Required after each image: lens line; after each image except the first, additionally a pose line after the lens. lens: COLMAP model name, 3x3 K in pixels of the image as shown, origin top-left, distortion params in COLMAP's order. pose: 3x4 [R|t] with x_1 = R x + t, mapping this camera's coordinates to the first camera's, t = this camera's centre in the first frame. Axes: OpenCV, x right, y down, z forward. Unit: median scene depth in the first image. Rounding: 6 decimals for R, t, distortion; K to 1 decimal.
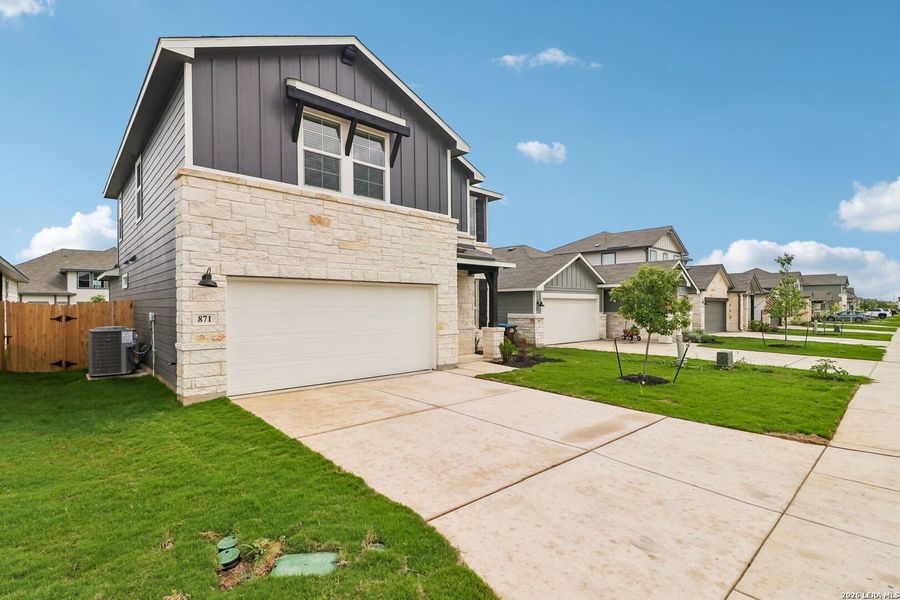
lens RADIAL K [[420.5, 0, 443.8], [0, 420.5, 301.7], [0, 0, 1]] dist [-0.013166, -0.000217]
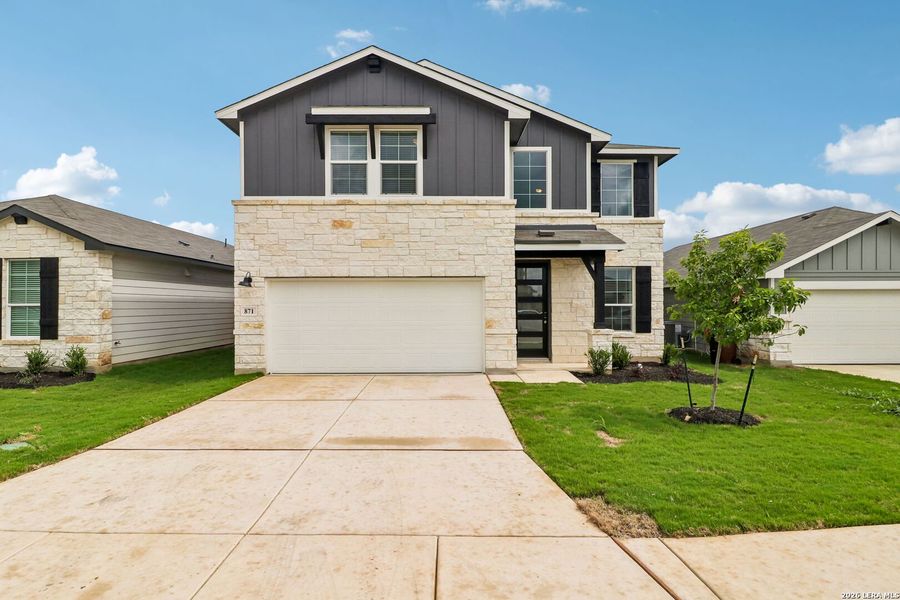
lens RADIAL K [[486.5, 0, 450.0], [0, 486.5, 300.0], [0, 0, 1]] dist [-0.016381, -0.000135]
pose [[0.739402, -0.012878, -0.673141, 0.731577], [0.008579, 0.999916, -0.009707, 0.020328], [0.673210, 0.001403, 0.739450, 0.229212]]
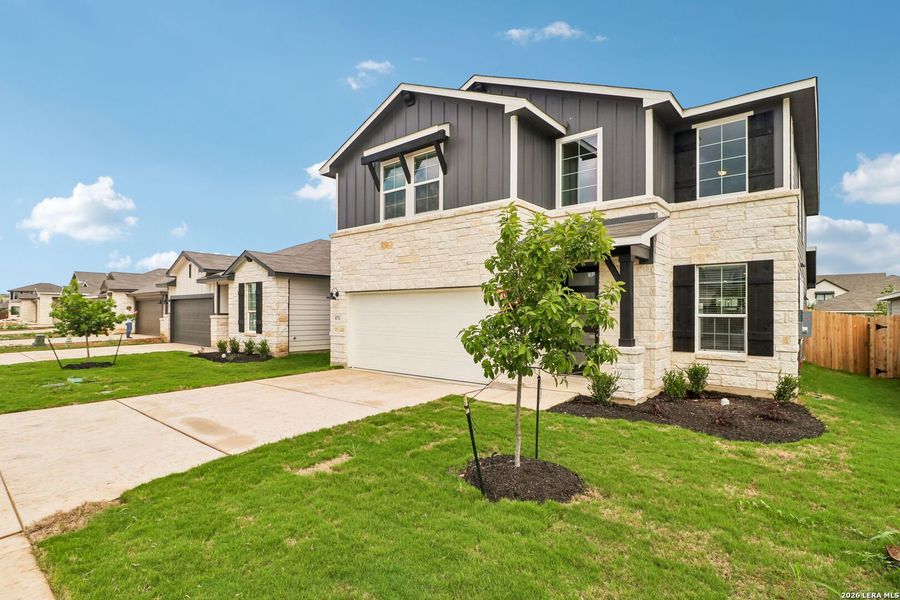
lens RADIAL K [[441.4, 0, 449.5], [0, 441.4, 305.2], [0, 0, 1]] dist [-0.011256, -0.000156]
pose [[0.141416, -0.014600, -0.989843, 1.013133], [0.006329, 0.999884, -0.013844, 0.012246], [0.989930, -0.004307, 0.141492, 0.939585]]
